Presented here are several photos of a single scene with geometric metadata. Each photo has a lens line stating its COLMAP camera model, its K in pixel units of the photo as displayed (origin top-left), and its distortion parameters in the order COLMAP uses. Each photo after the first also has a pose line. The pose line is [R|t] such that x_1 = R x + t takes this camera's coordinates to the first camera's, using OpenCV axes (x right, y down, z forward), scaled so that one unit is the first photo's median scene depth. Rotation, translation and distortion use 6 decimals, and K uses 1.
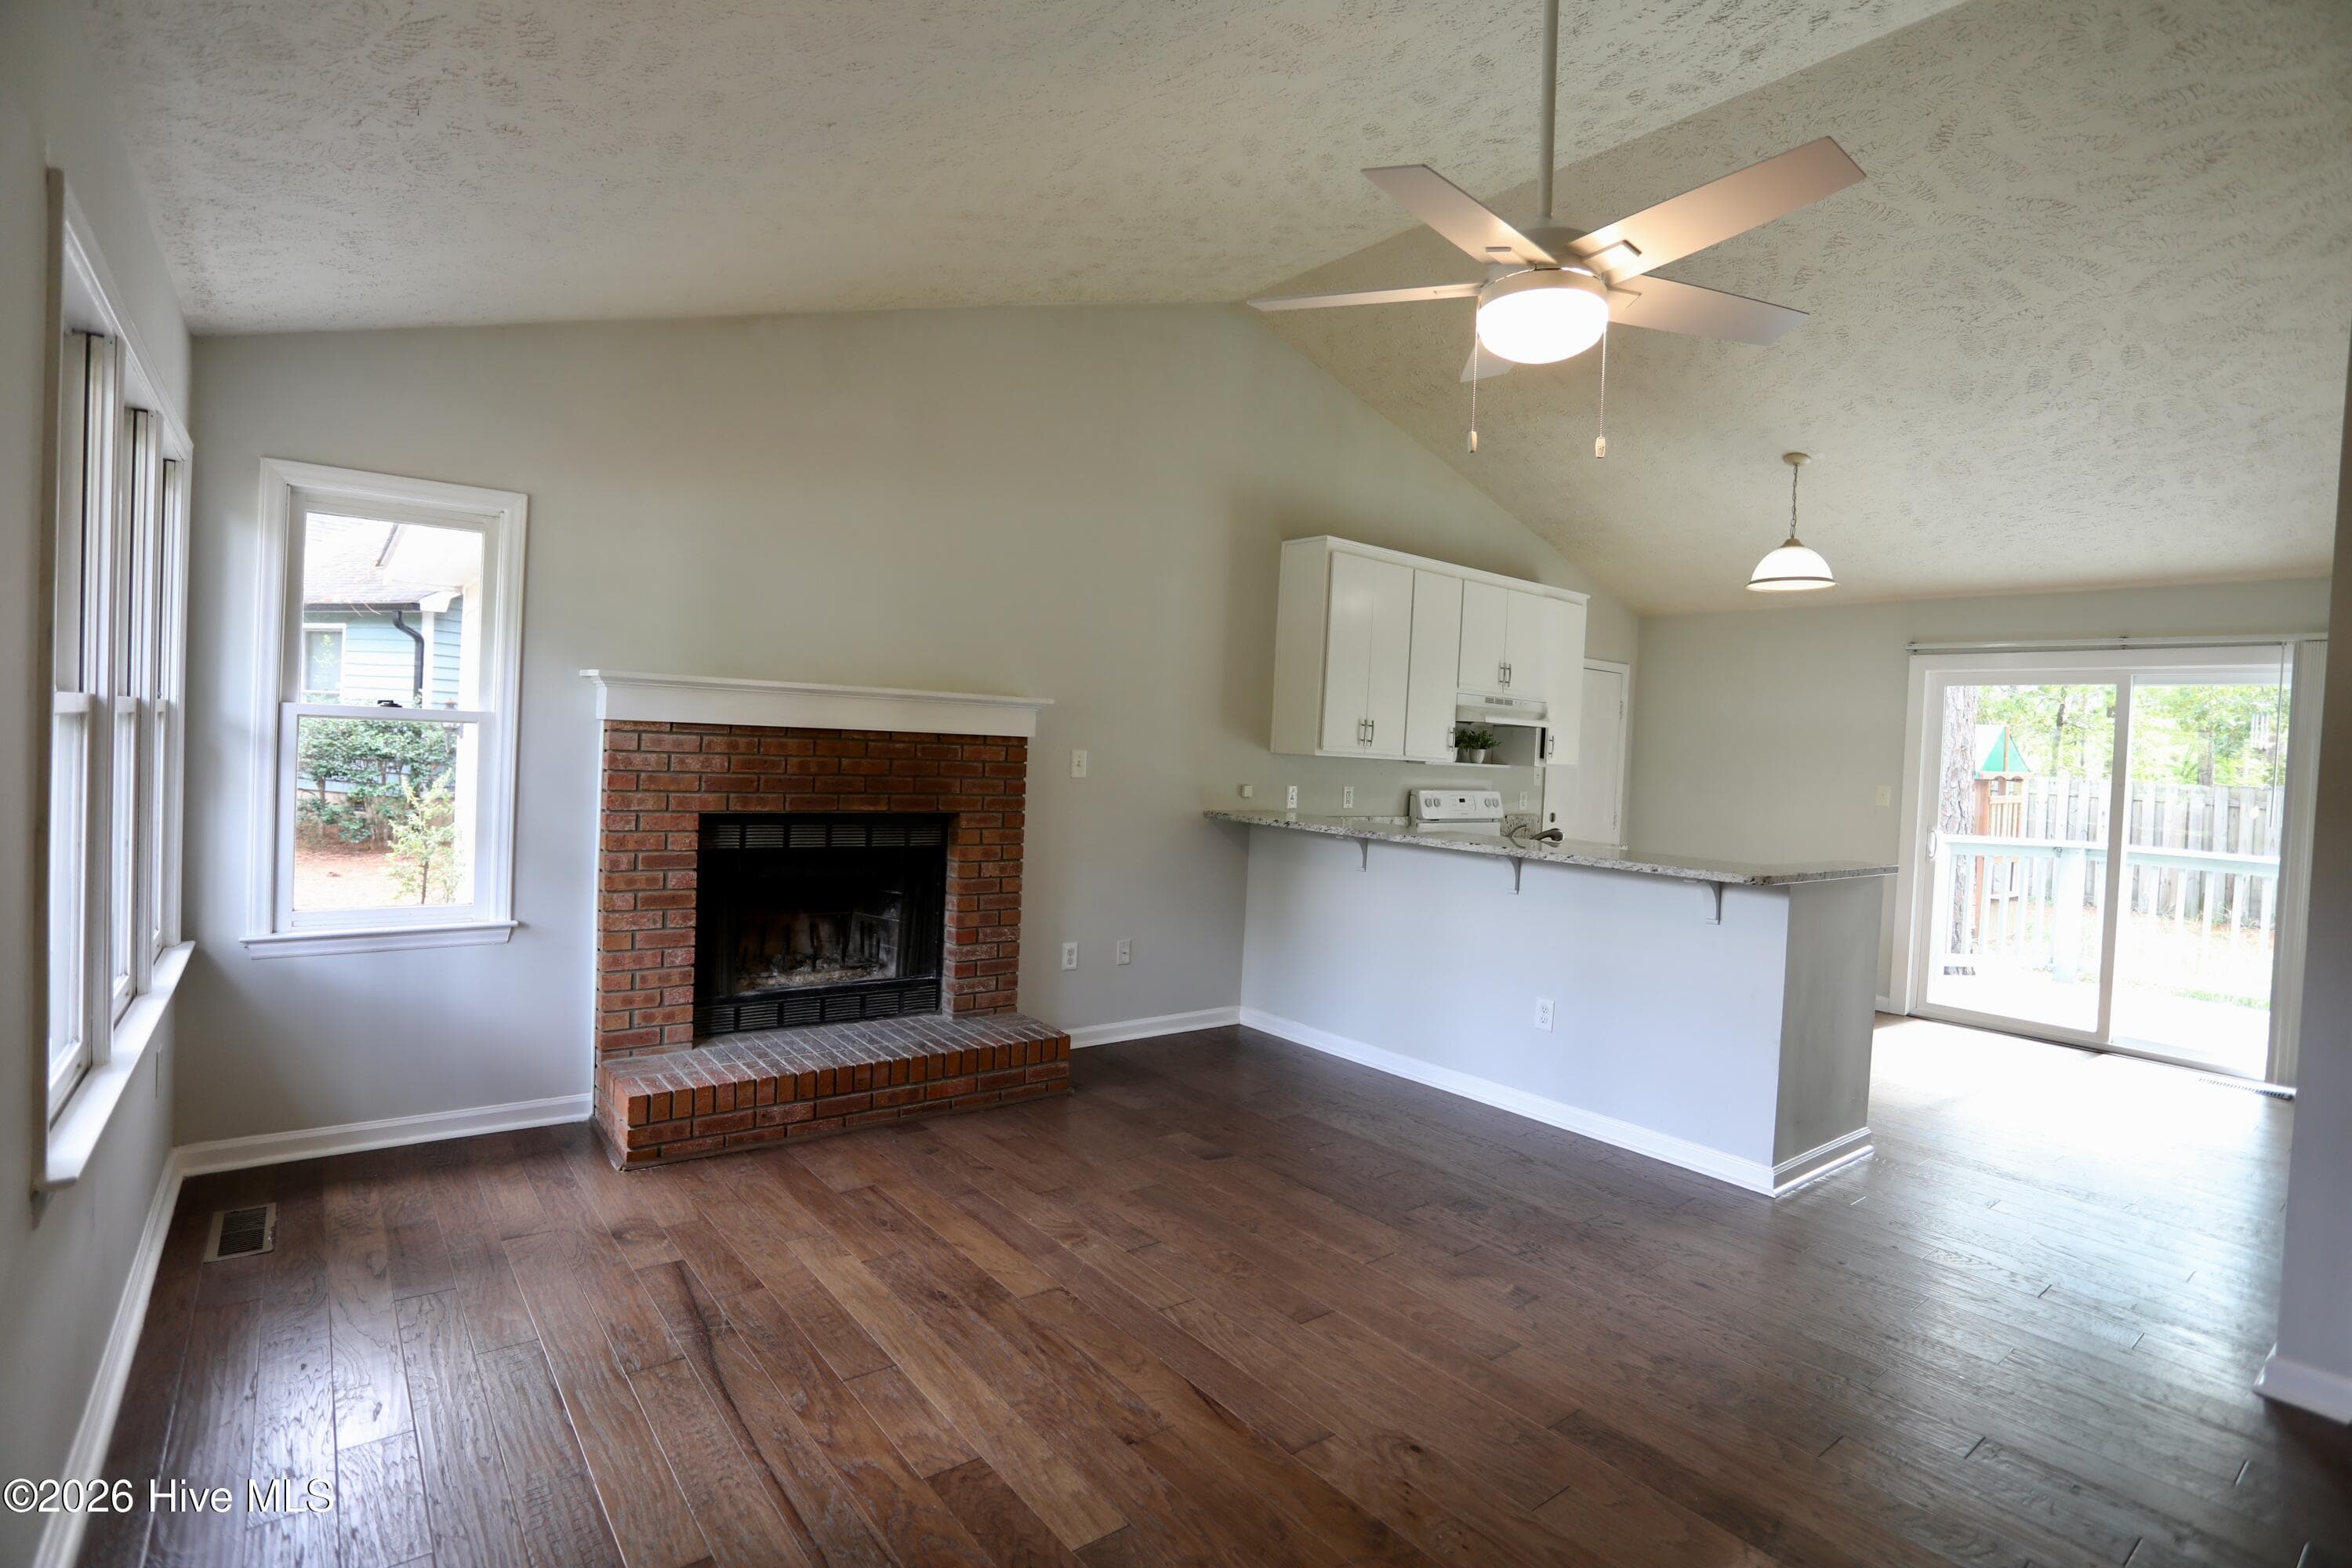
lens RADIAL K [[1156.3, 0, 1180.0], [0, 1156.3, 770.1], [0, 0, 1]] dist [-0.021776, 0.001562]
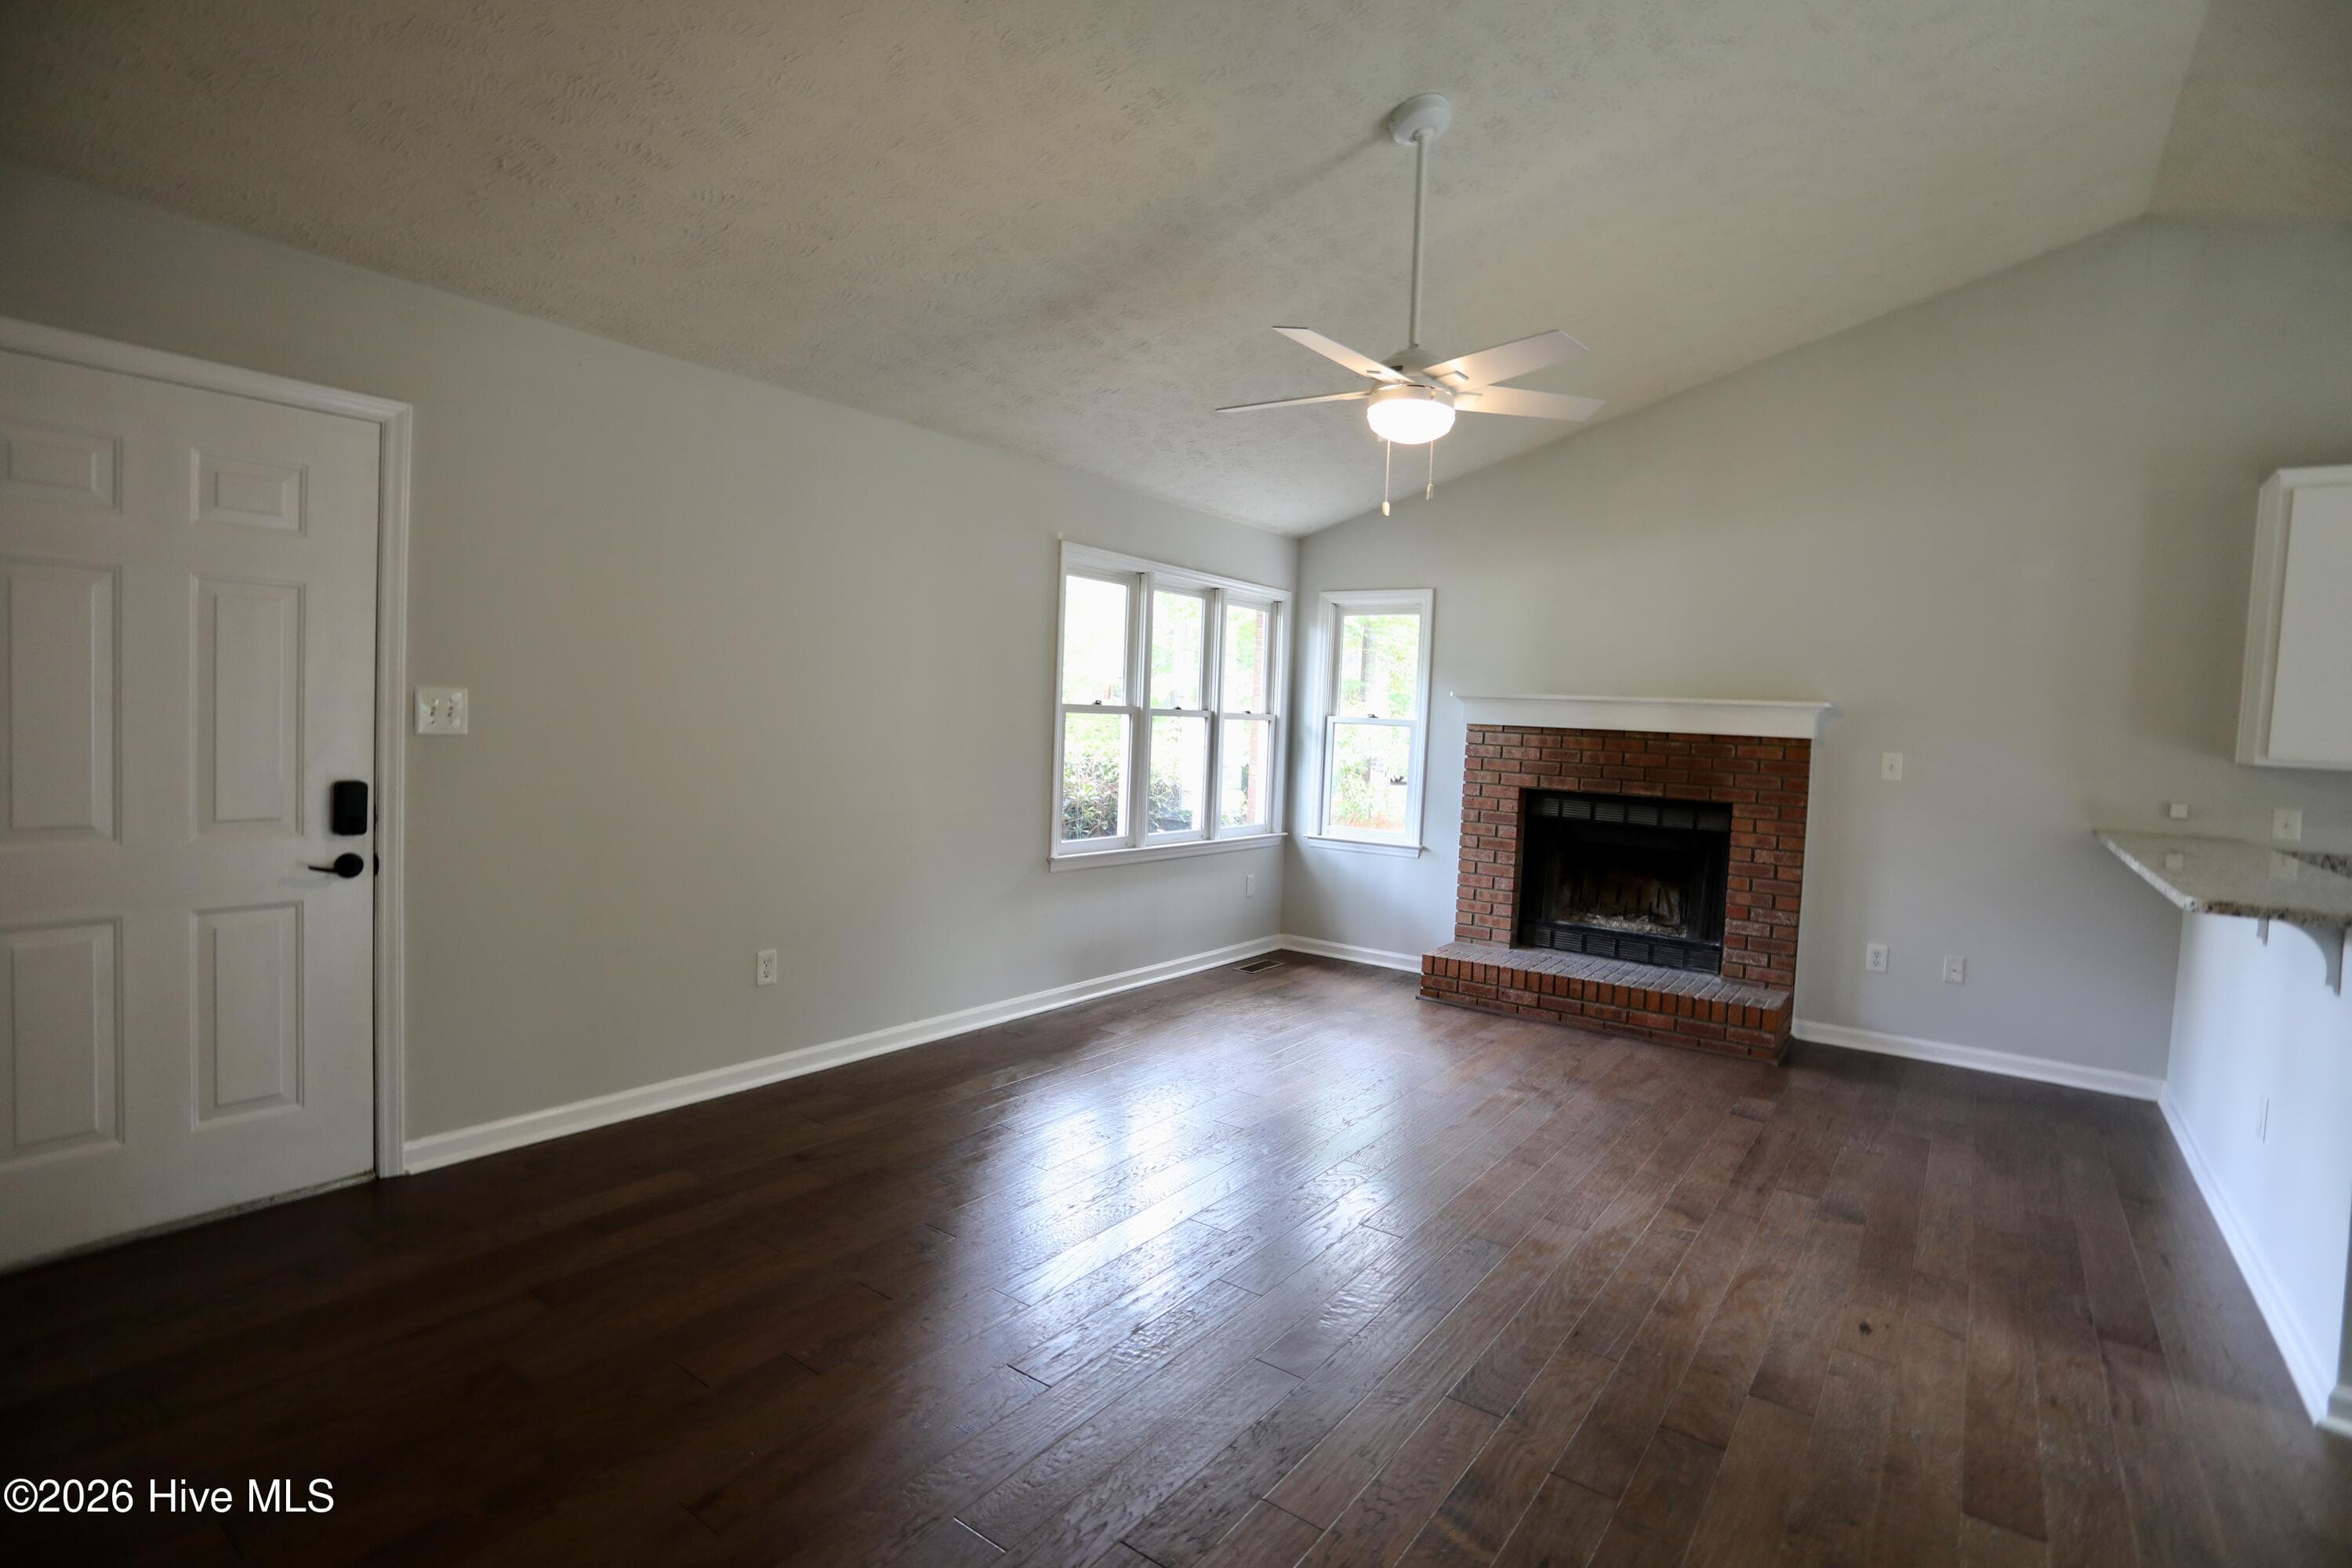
lens RADIAL K [[1156.3, 0, 1178.8], [0, 1156.3, 784.8], [0, 0, 1]] dist [-0.021776, 0.001562]
pose [[0.298392, 0.028072, -0.954030, 0.813681], [-0.051956, 0.998563, 0.013132, 0.035426], [0.953028, 0.045649, 0.299422, 0.144570]]
